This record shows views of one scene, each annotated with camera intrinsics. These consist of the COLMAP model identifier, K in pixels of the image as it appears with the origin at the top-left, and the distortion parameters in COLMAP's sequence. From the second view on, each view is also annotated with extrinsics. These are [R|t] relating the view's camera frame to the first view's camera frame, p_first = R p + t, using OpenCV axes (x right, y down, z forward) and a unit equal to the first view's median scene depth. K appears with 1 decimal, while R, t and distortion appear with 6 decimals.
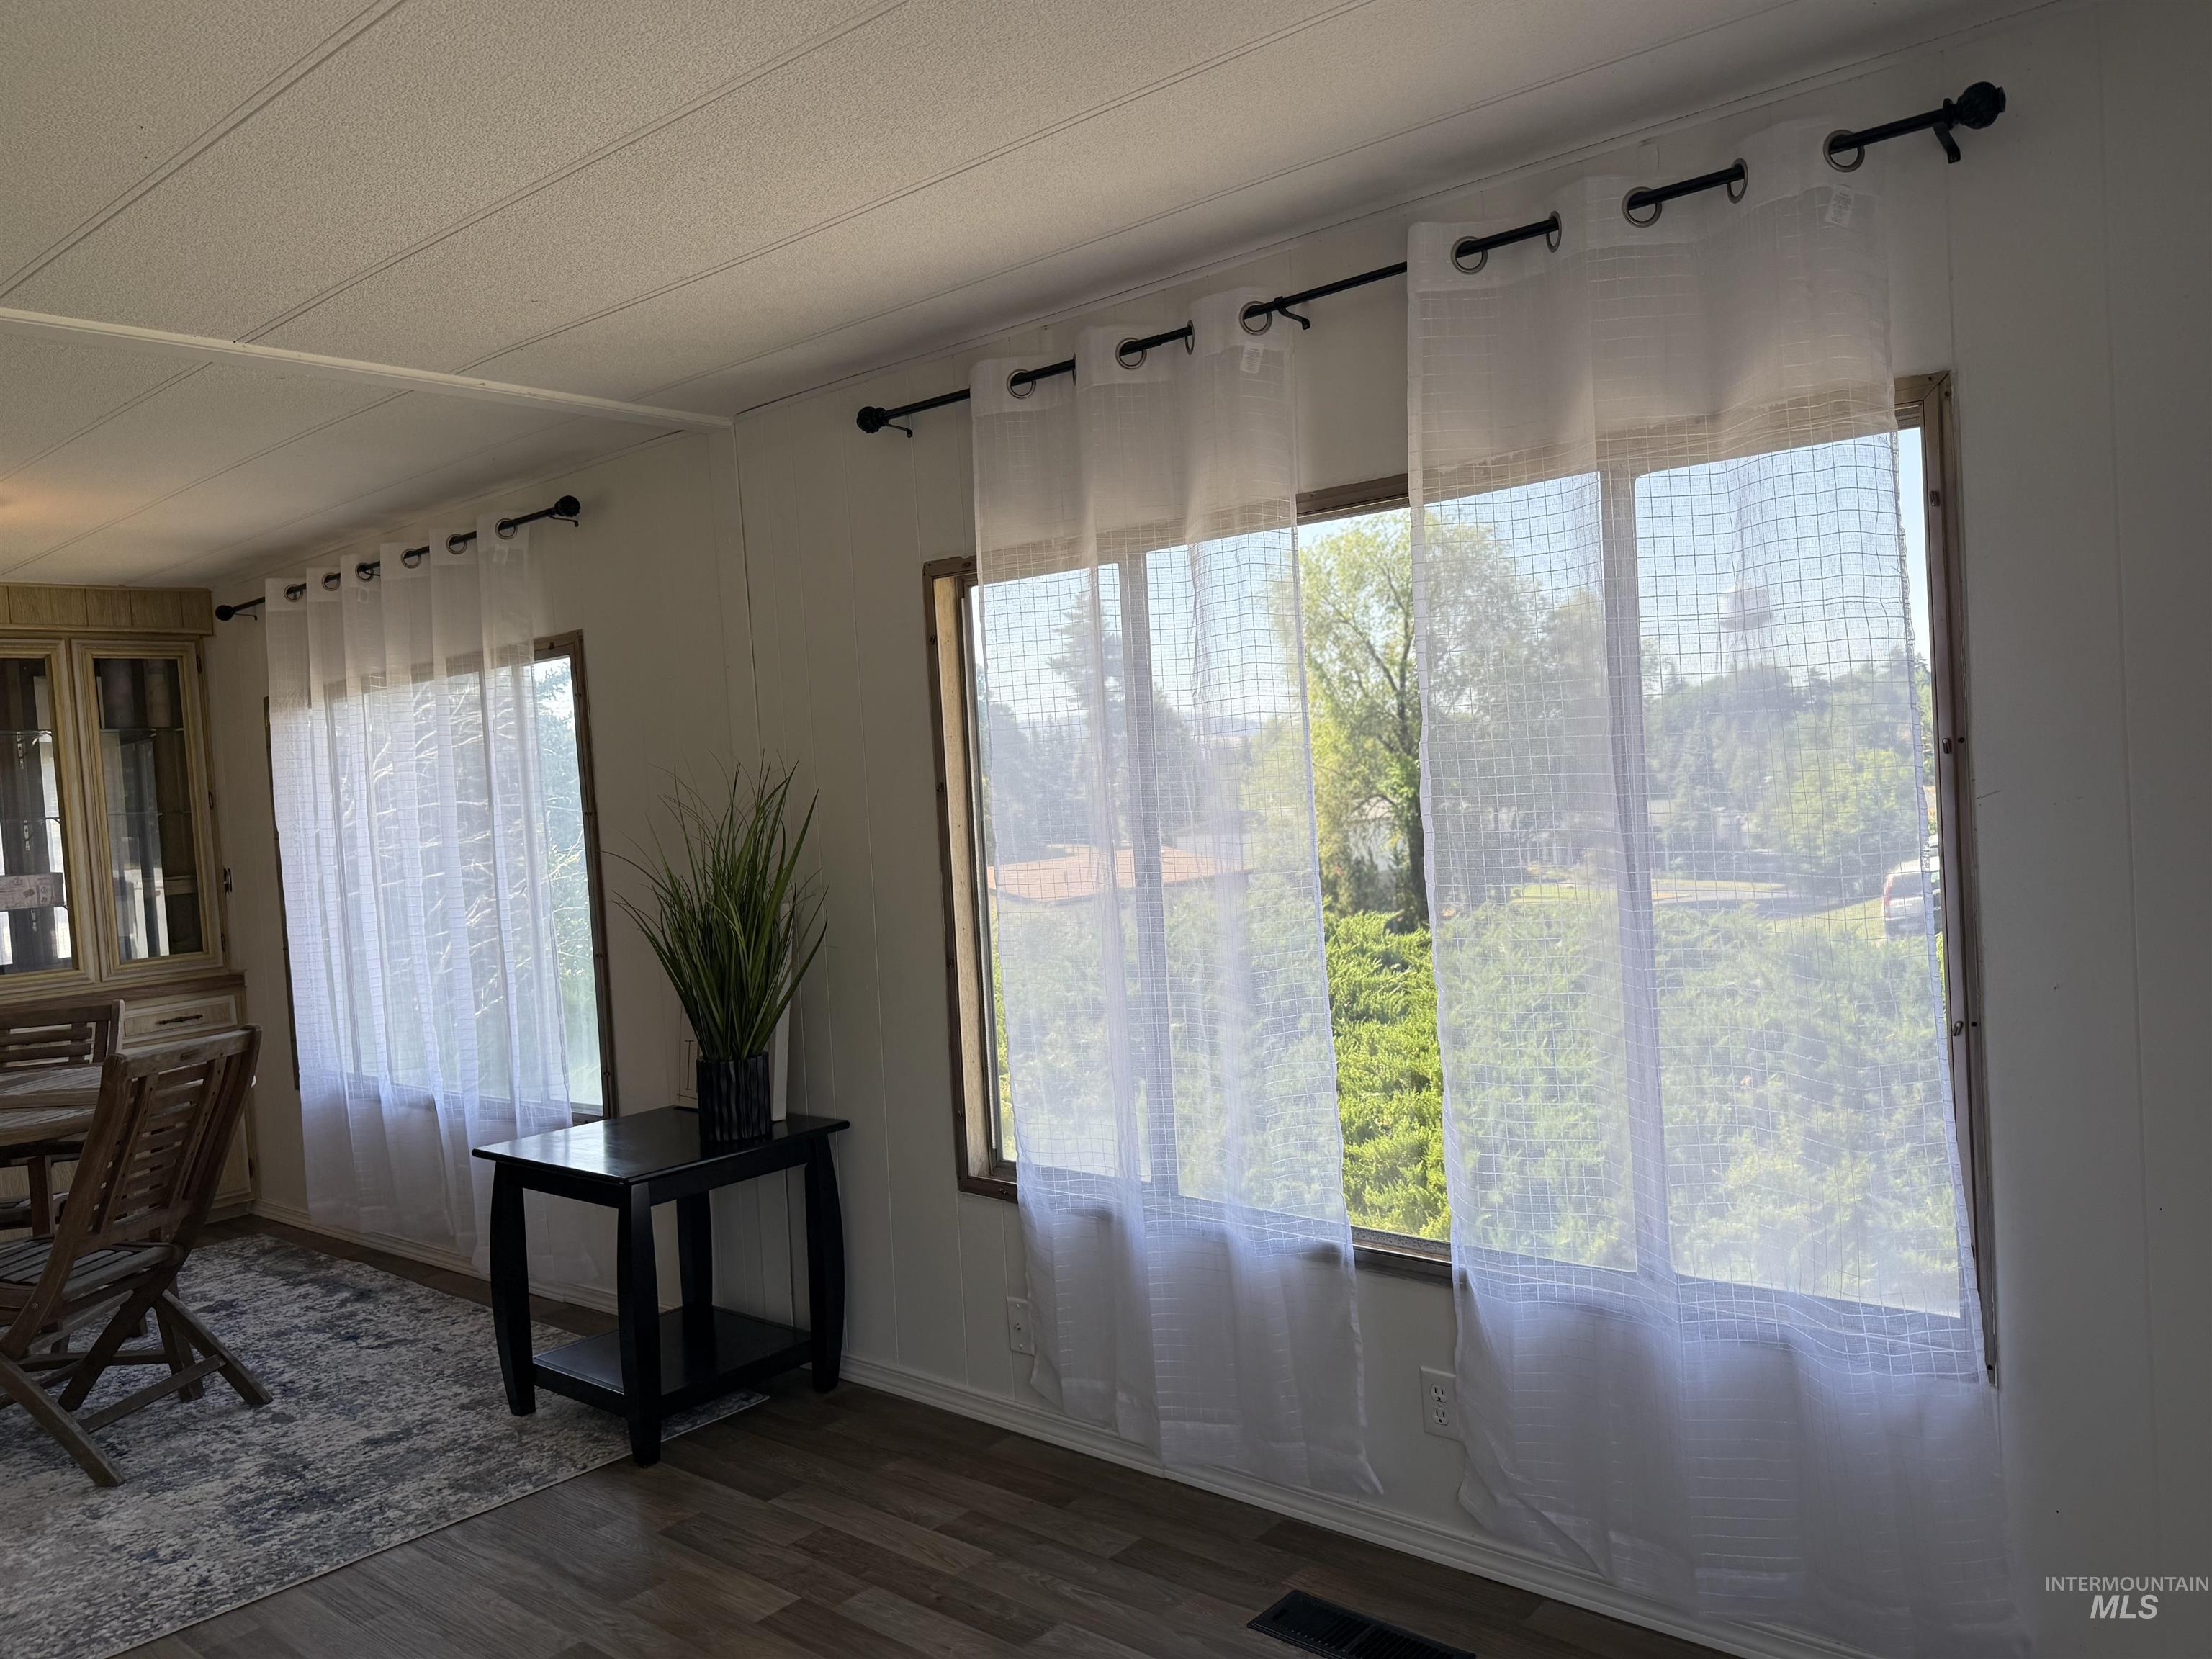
lens RADIAL K [[1617.3, 0, 1114.9], [0, 1617.3, 823.2], [0, 0, 1]] dist [0.008463, -0.022451]
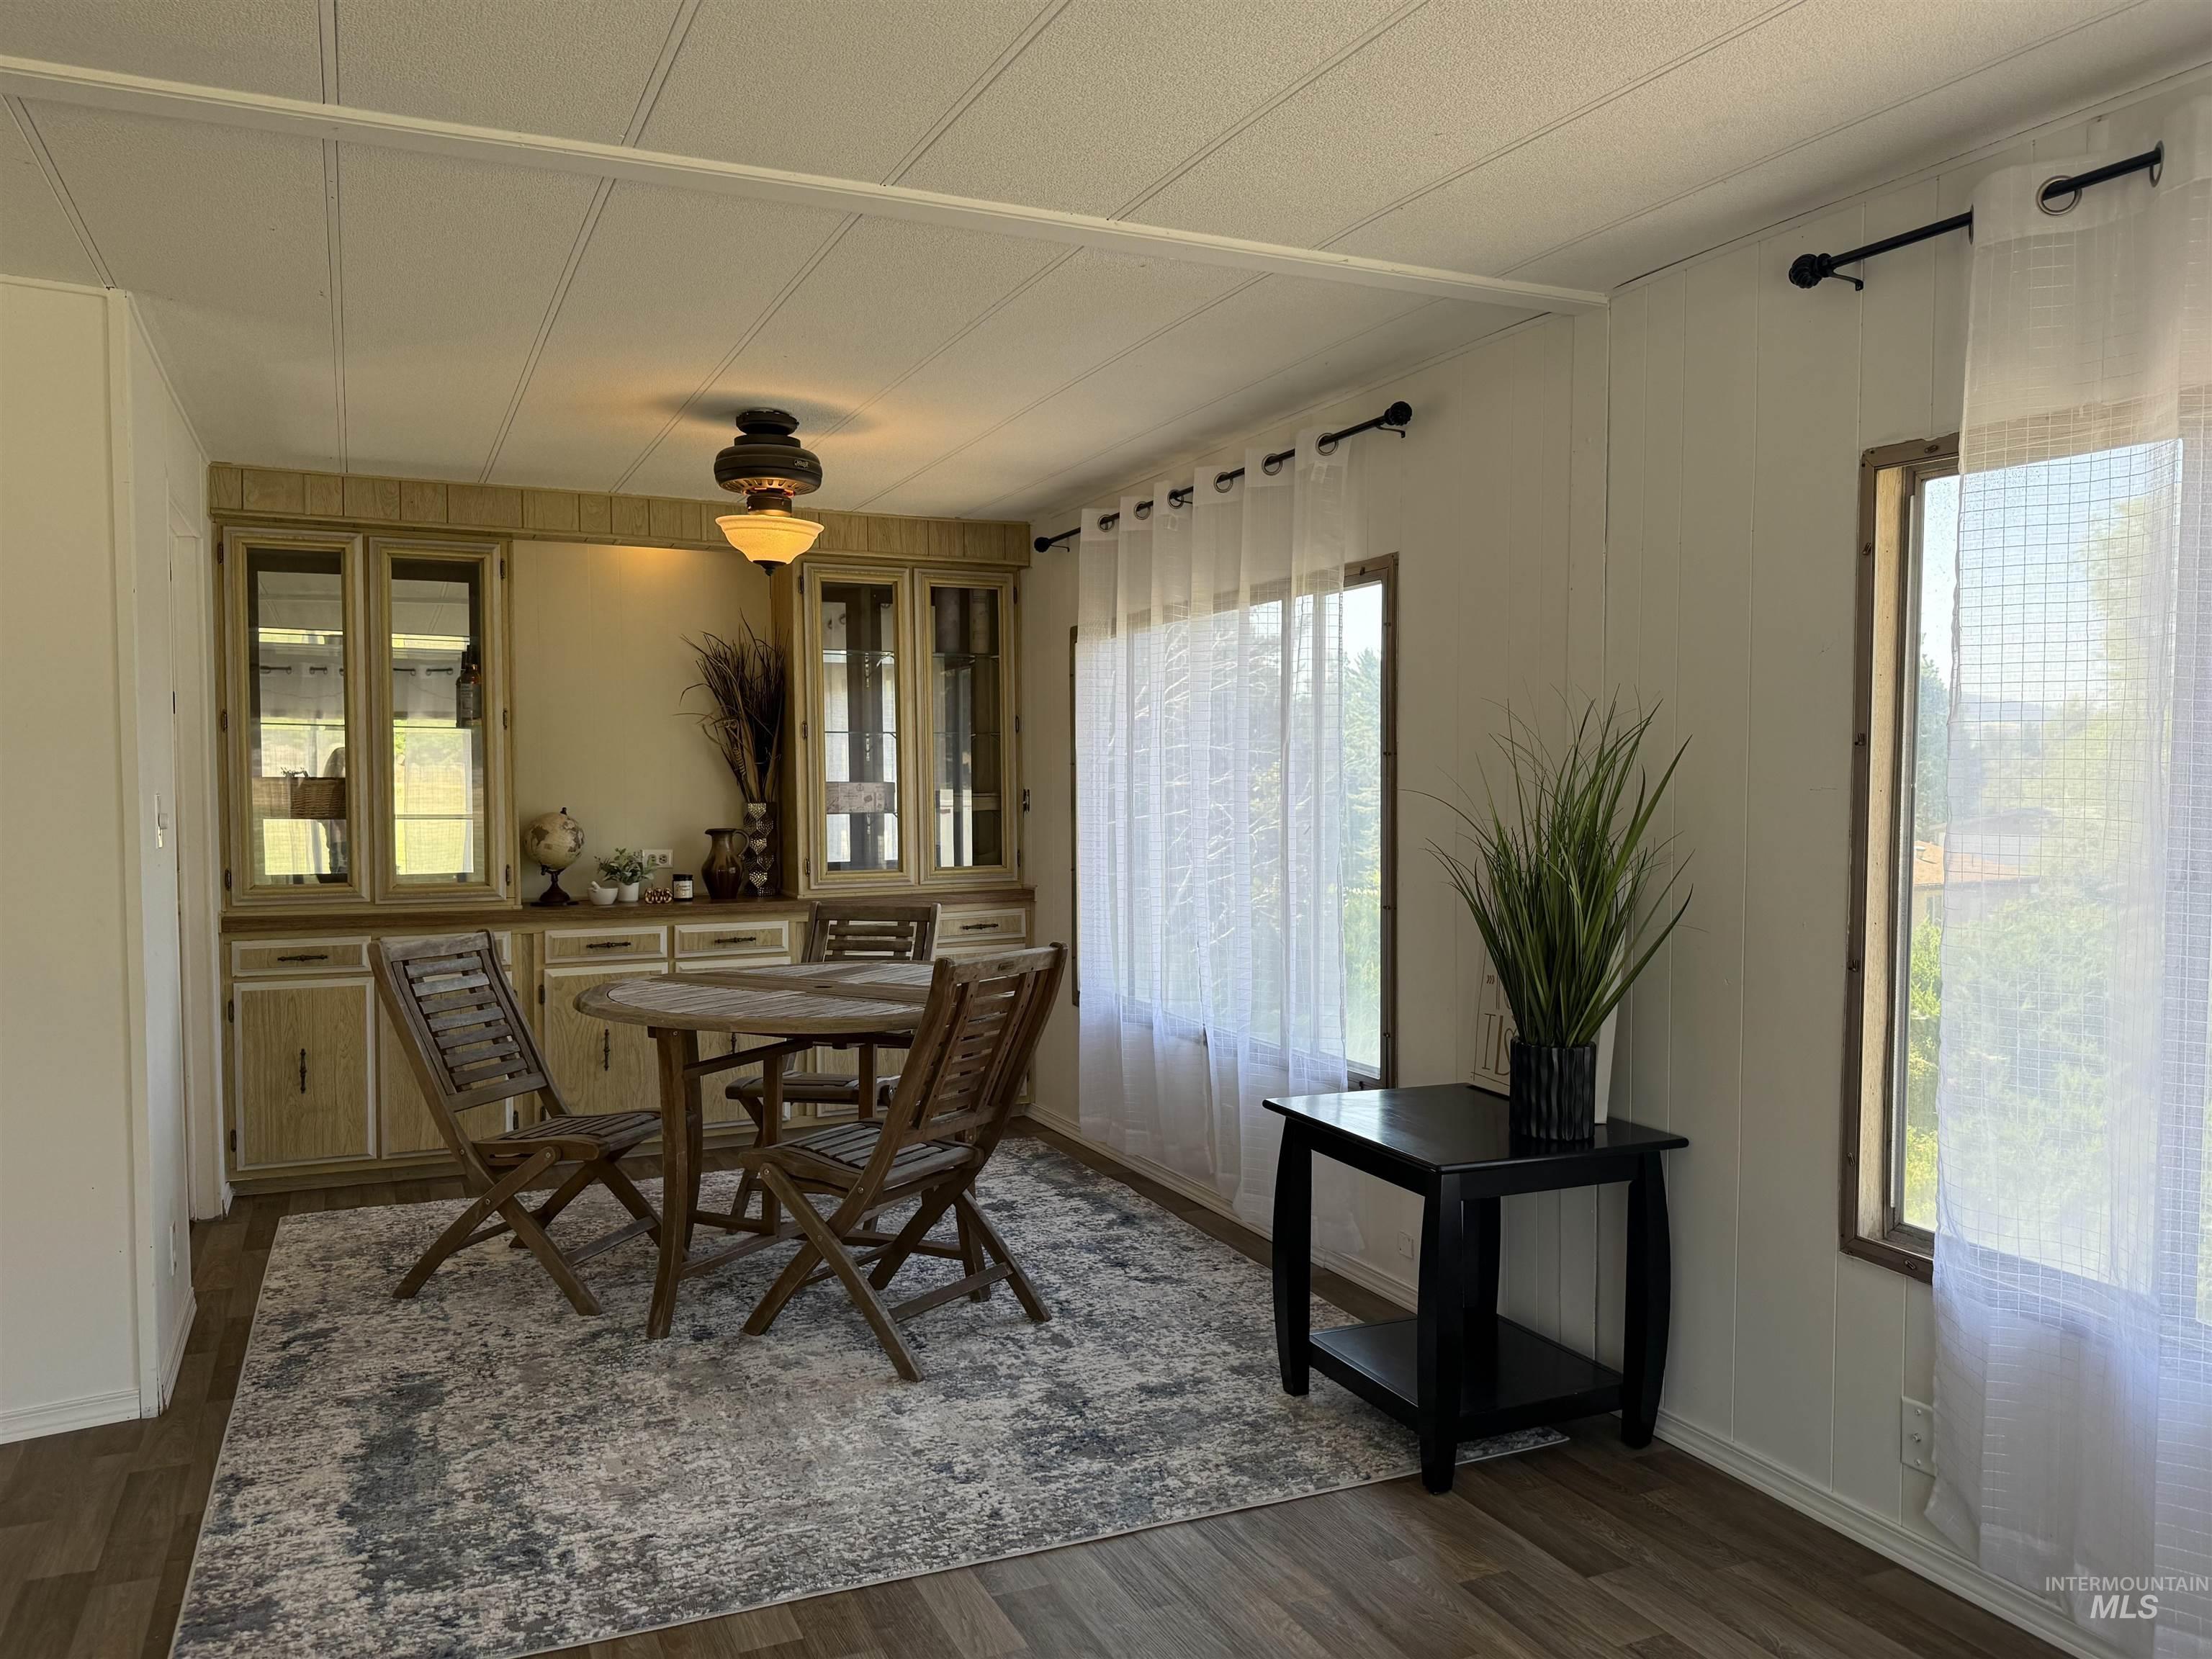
lens RADIAL K [[1599.0, 0, 1106.4], [0, 1599.0, 833.3], [0, 0, 1]] dist [0.161118, -0.308767]
pose [[0.904954, 0.078800, -0.418150, -0.091021], [-0.066447, 0.996817, 0.044046, 0.010855], [0.420290, -0.012075, 0.907310, 0.104674]]
